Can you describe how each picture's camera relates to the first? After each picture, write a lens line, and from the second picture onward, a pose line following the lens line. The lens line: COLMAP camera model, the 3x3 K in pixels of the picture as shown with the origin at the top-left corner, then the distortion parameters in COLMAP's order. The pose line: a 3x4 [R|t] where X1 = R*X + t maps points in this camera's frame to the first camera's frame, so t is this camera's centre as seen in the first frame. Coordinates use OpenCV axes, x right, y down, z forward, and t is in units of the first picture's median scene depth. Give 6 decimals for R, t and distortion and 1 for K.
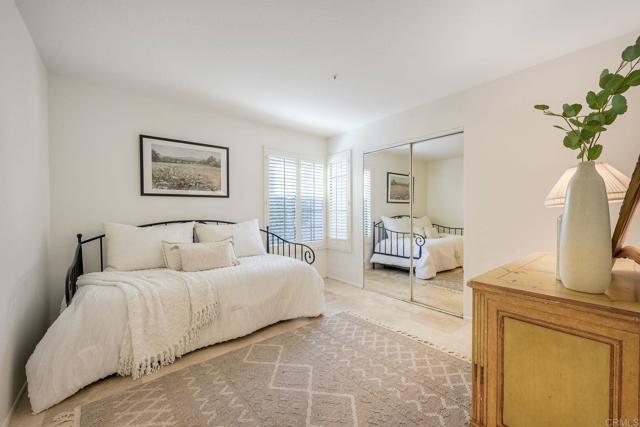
lens RADIAL K [[253.8, 0, 318.2], [0, 253.8, 214.5], [0, 0, 1]] dist [-0.001463, 0.000255]
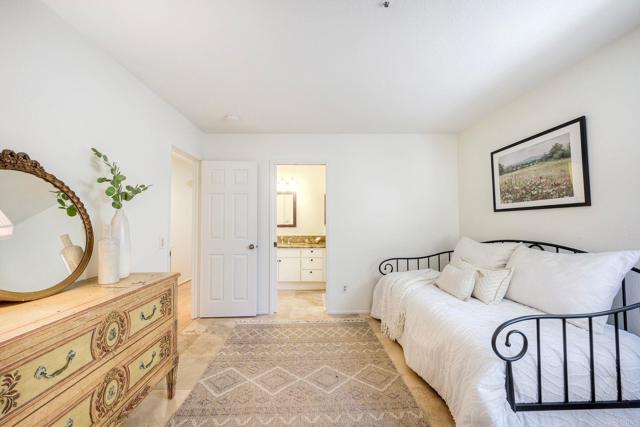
lens RADIAL K [[253.8, 0, 318.2], [0, 253.8, 214.2], [0, 0, 1]] dist [-0.001463, 0.000255]
pose [[-0.607899, -0.016831, -0.793836, 0.498341], [-0.002531, 0.999811, -0.019260, -0.041850], [0.794010, -0.009699, -0.607827, 0.999851]]
